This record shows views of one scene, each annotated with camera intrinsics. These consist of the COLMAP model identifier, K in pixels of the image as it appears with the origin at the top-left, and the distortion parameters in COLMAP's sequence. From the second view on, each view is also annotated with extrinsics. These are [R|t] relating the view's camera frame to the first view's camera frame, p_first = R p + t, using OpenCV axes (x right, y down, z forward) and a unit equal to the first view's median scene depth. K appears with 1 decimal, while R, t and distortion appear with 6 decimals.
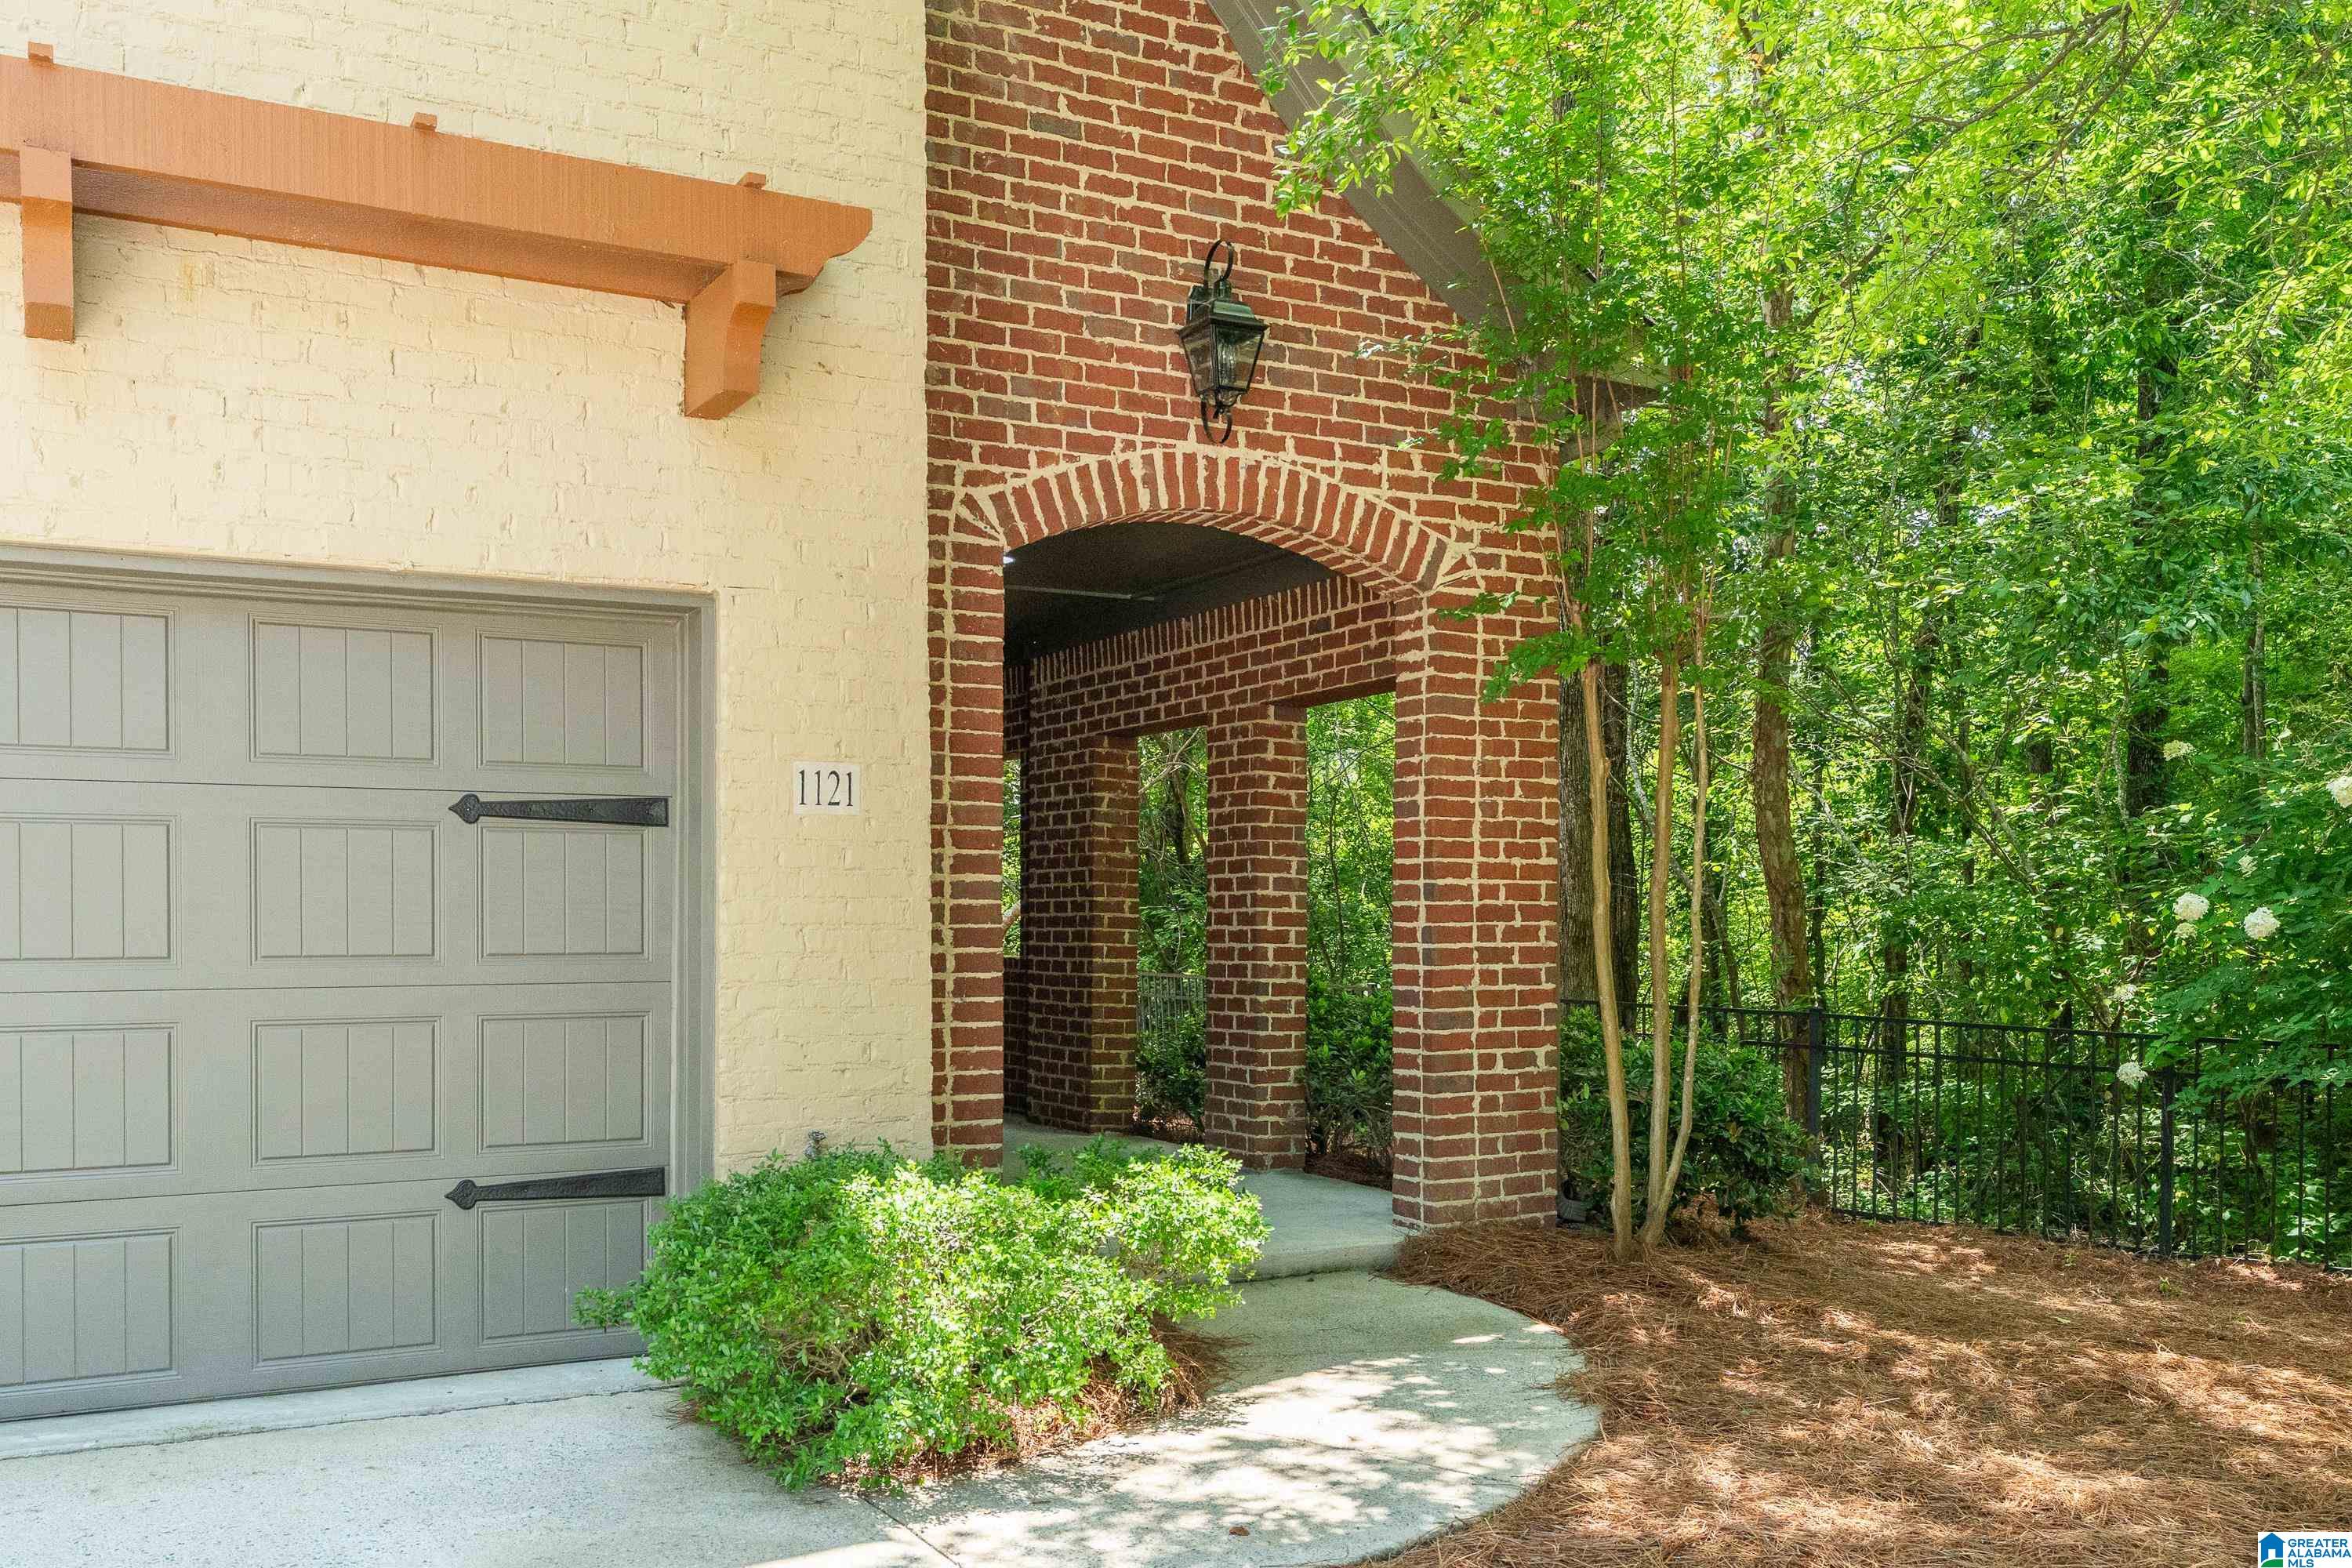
lens RADIAL K [[2002.9, 0, 1183.6], [0, 2002.9, 928.7], [0, 0, 1]] dist [0.006036, 0.000547]
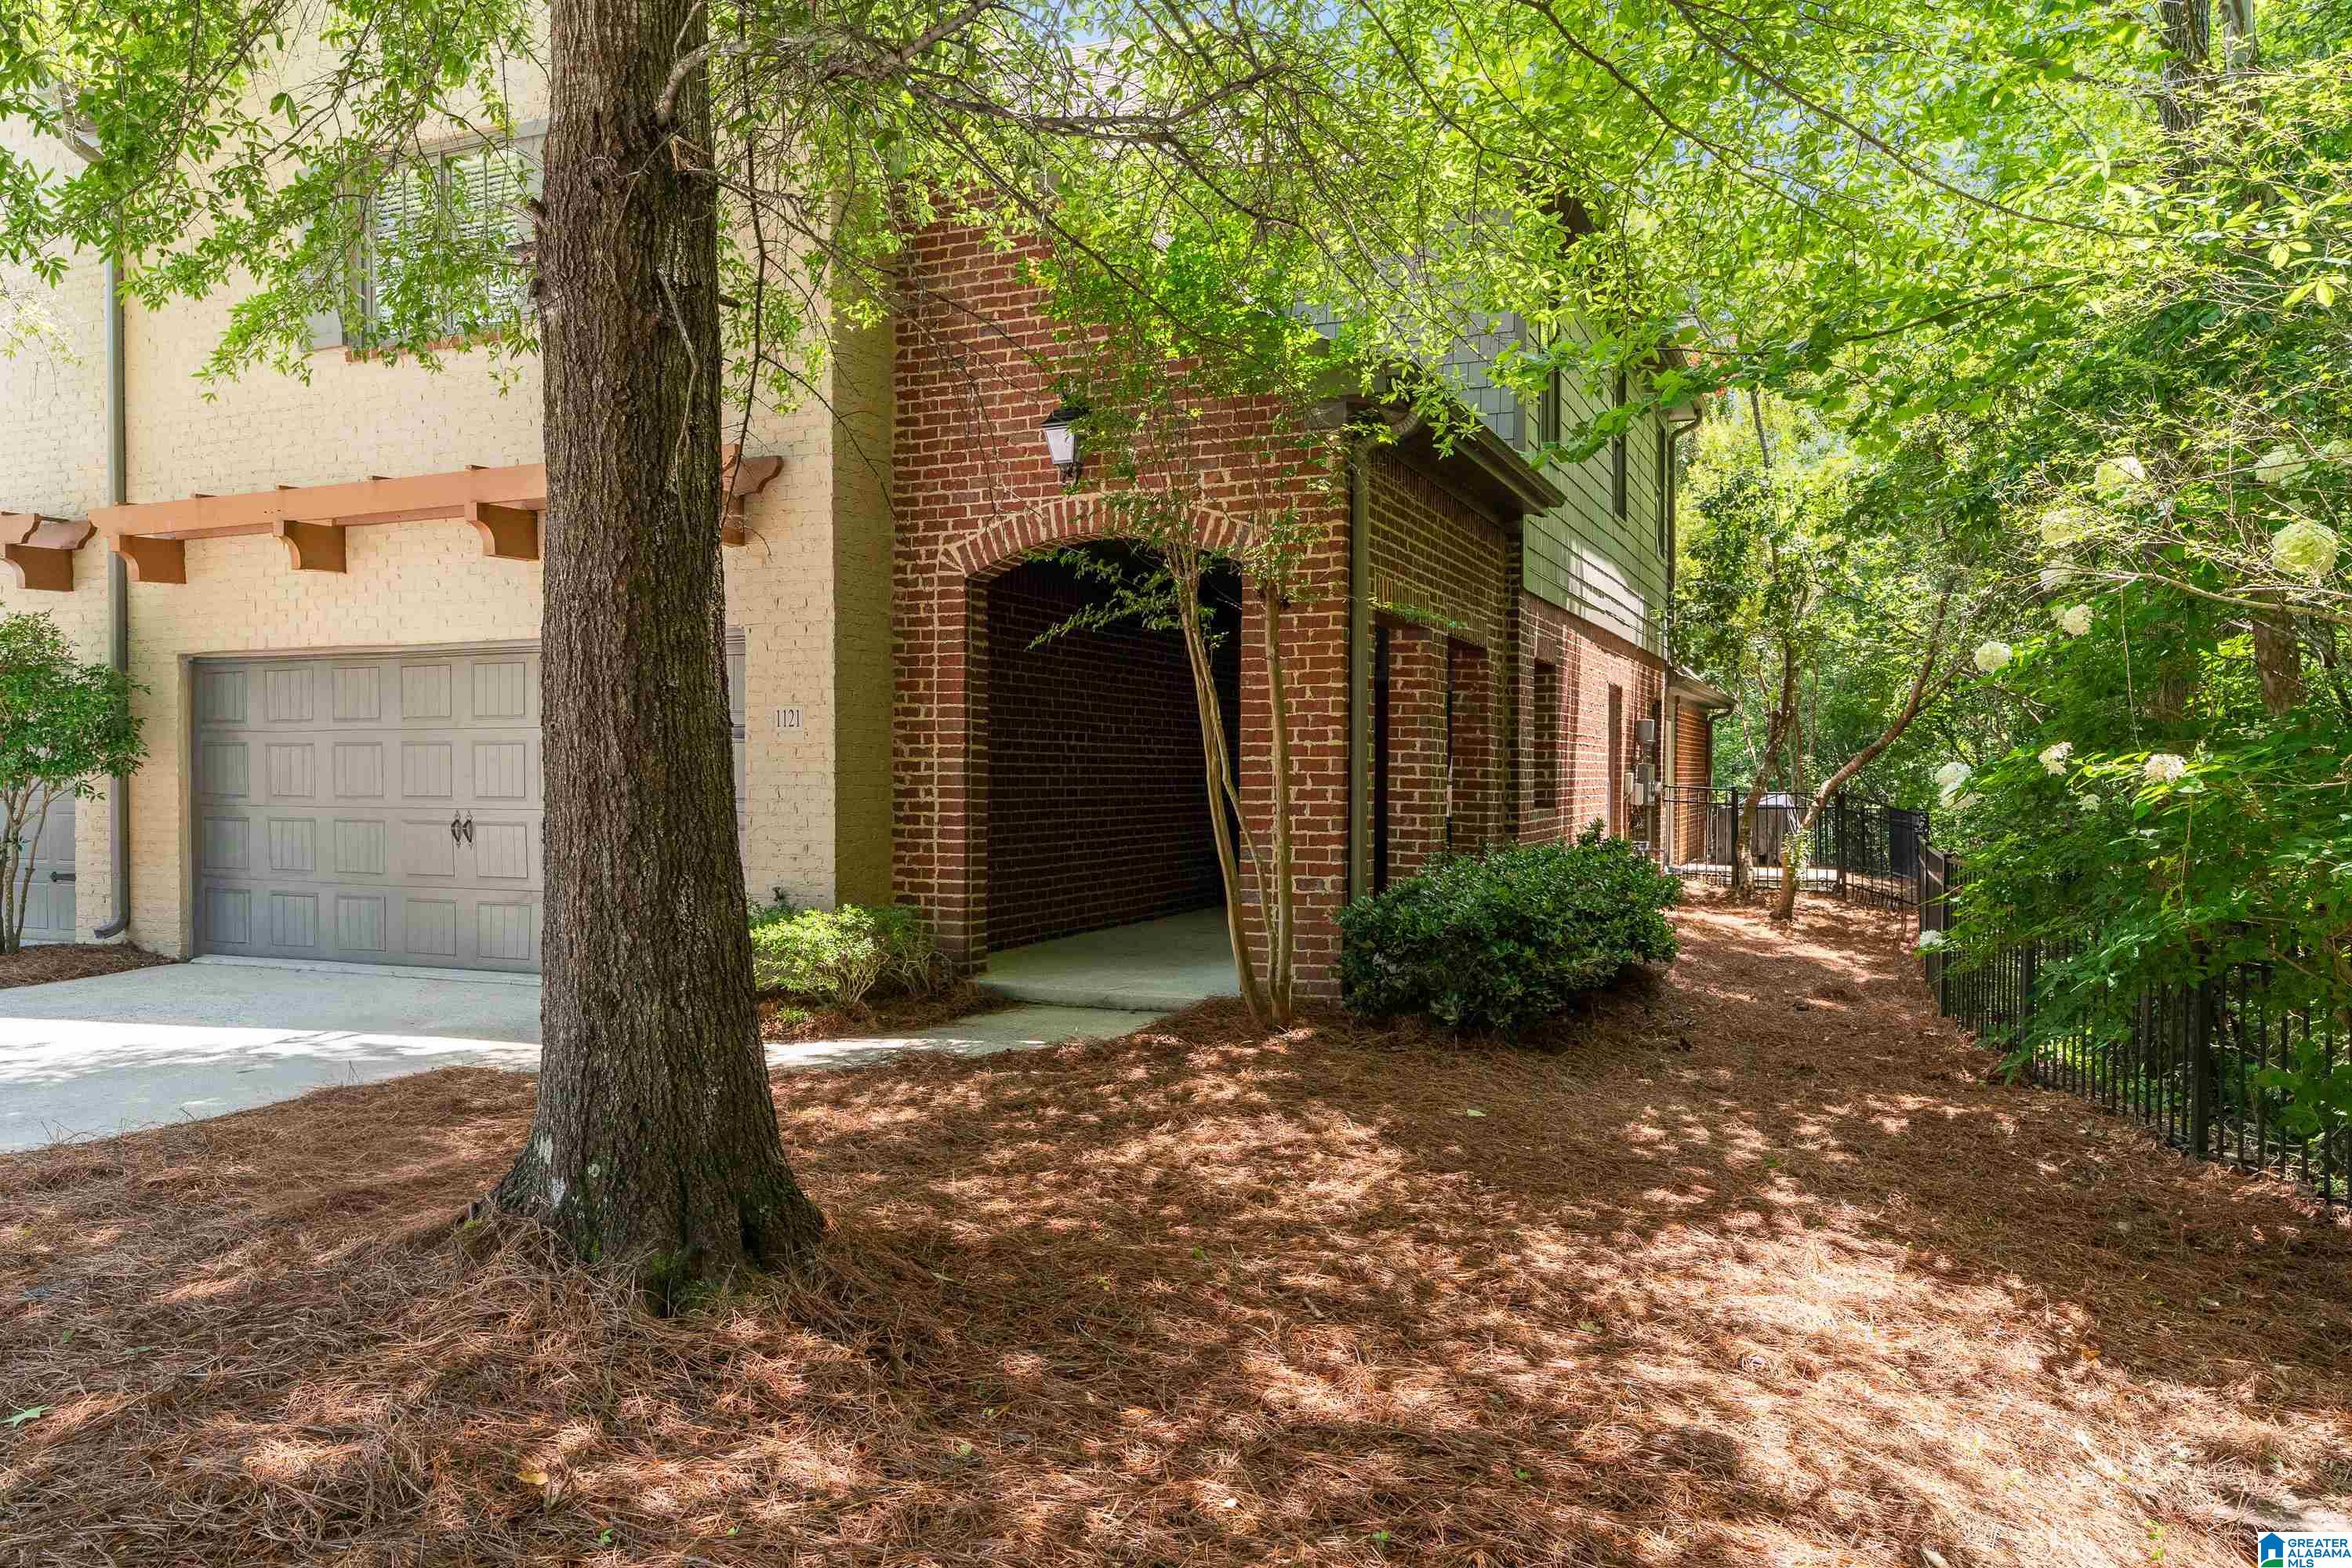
lens RADIAL K [[1634.3, 0, 1172.7], [0, 1634.3, 784.2], [0, 0, 1]] dist [-0.001690, -0.000163]
pose [[0.609209, 0.005658, -0.792989, 0.846228], [-0.006378, 0.999977, 0.002235, -0.005585], [0.792984, 0.003696, 0.609231, 0.184976]]
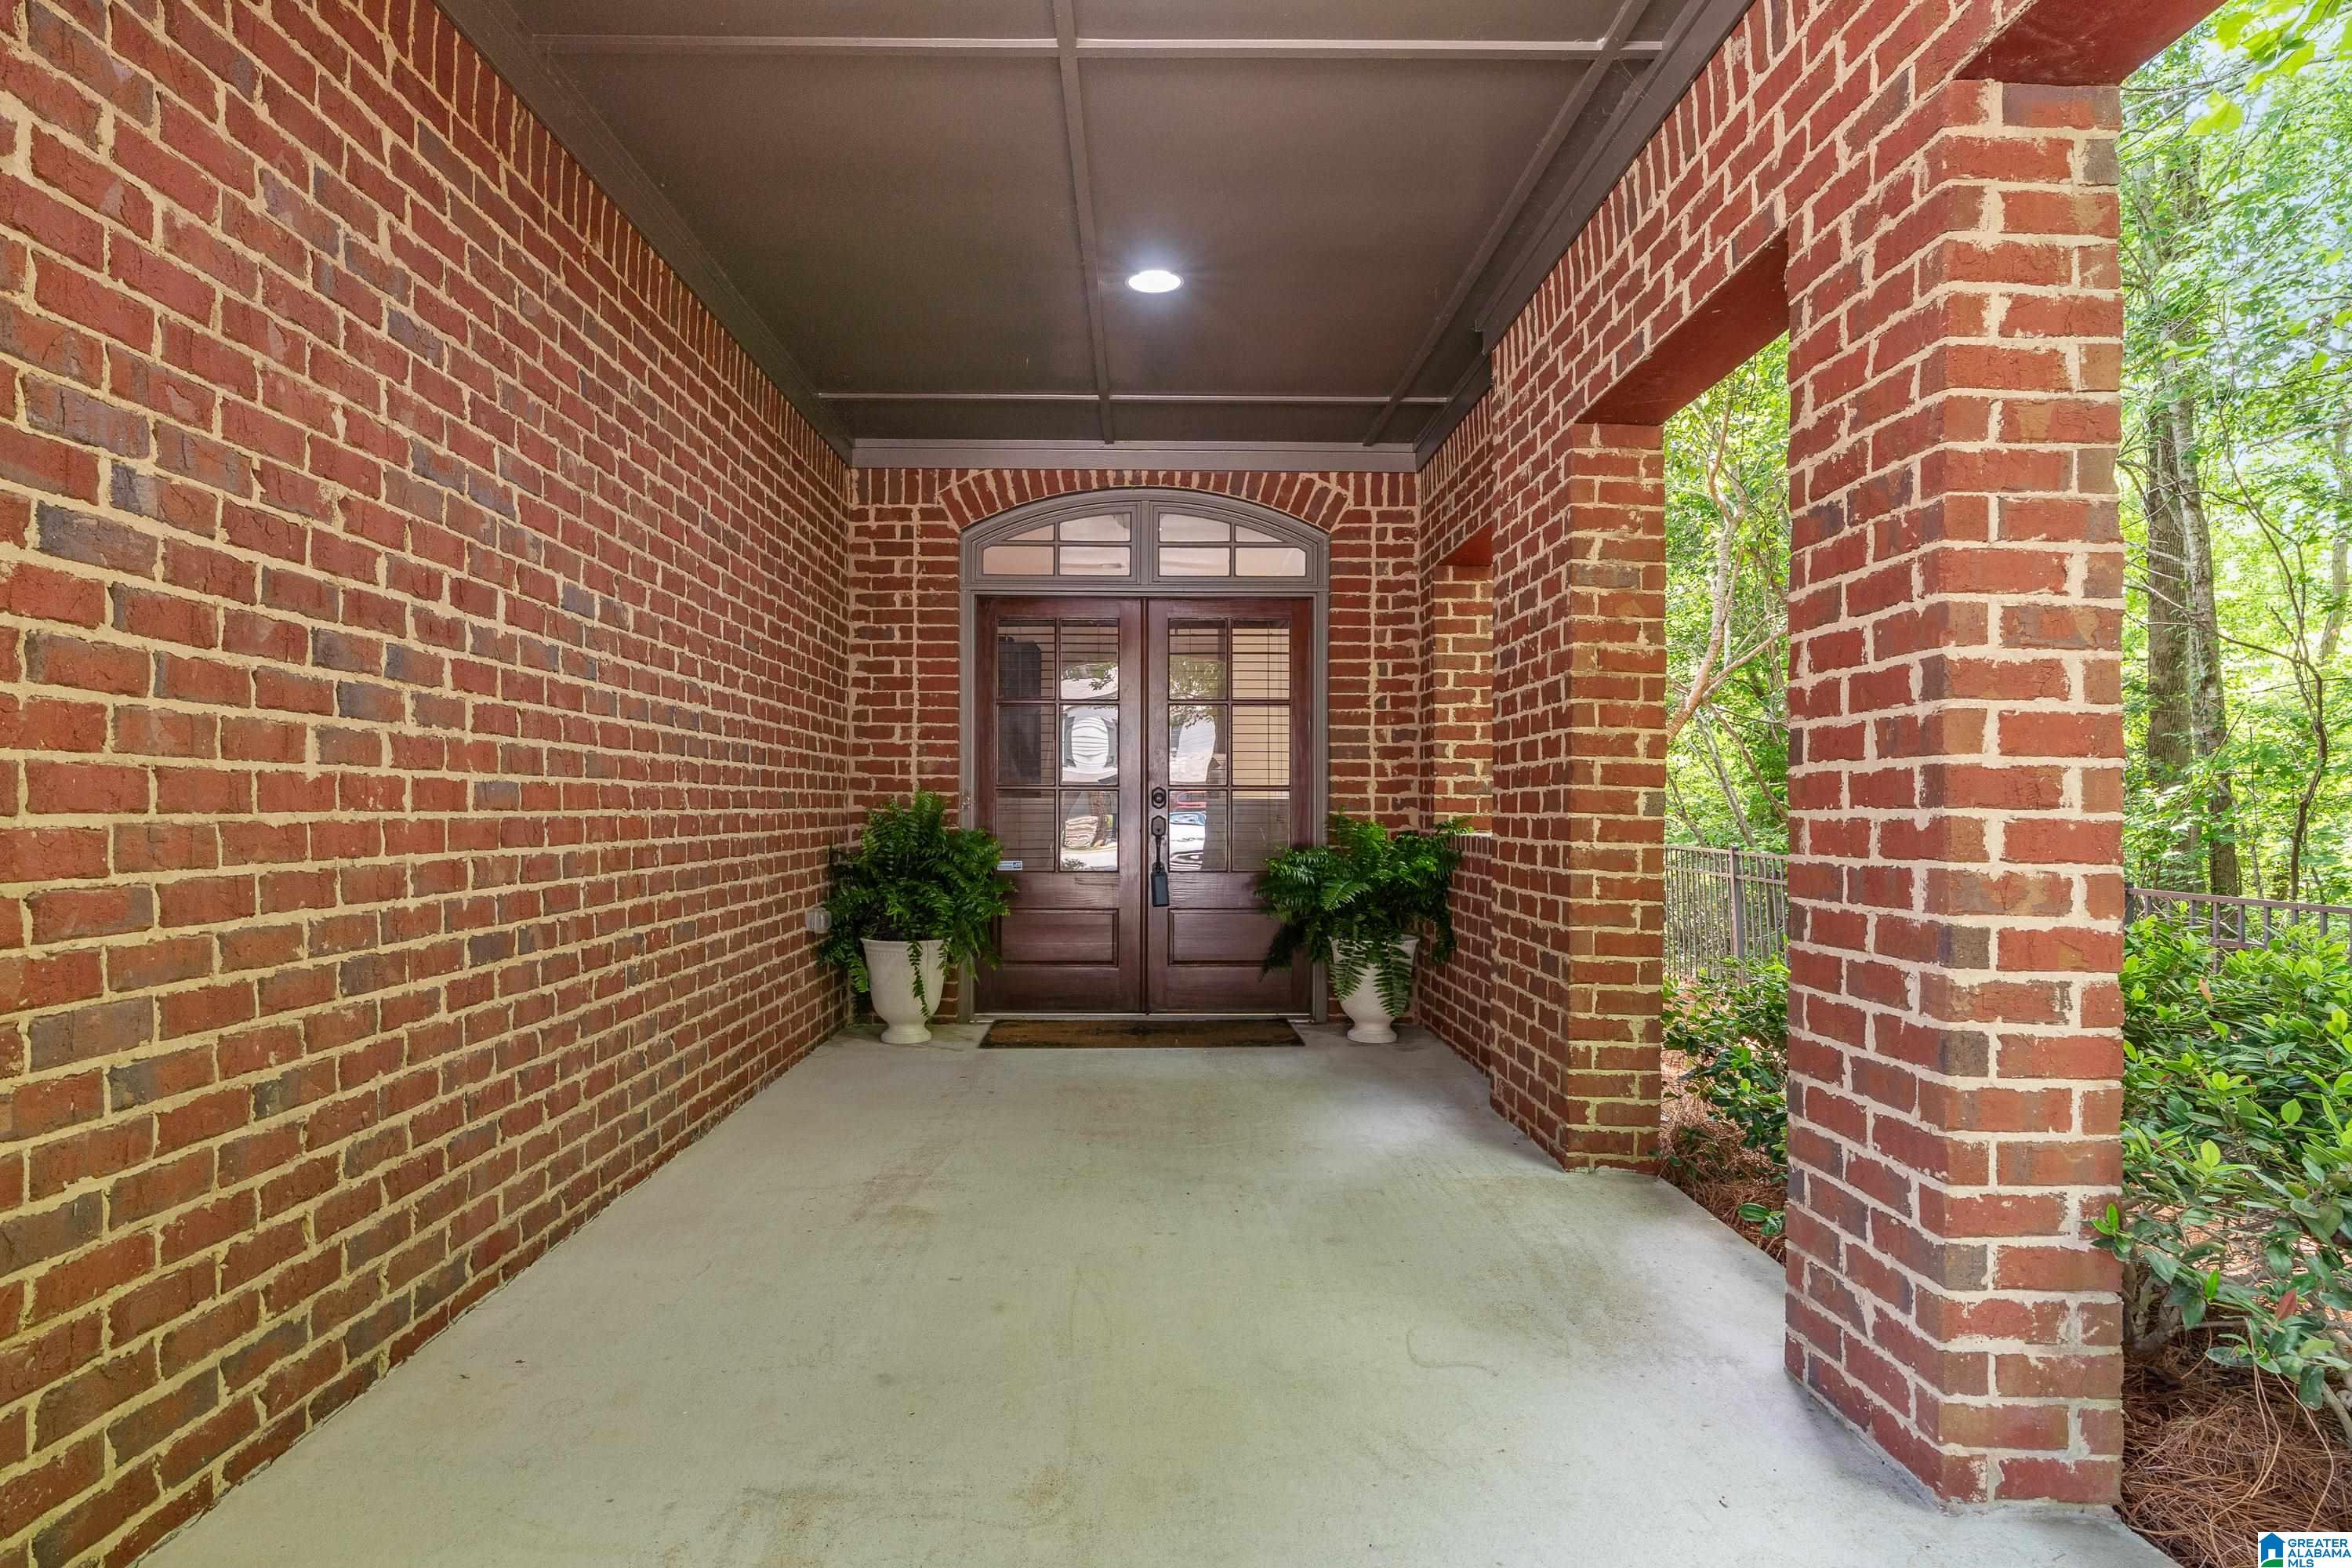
lens RADIAL K [[1261.5, 0, 1172.5], [0, 1261.5, 800.1], [0, 0, 1]] dist [-0.000931, 0.000090]
pose [[0.883749, -0.003828, -0.467946, 0.021230], [-0.000658, 0.999955, -0.009423, 0.008042], [0.467962, 0.008635, 0.883707, 0.755206]]
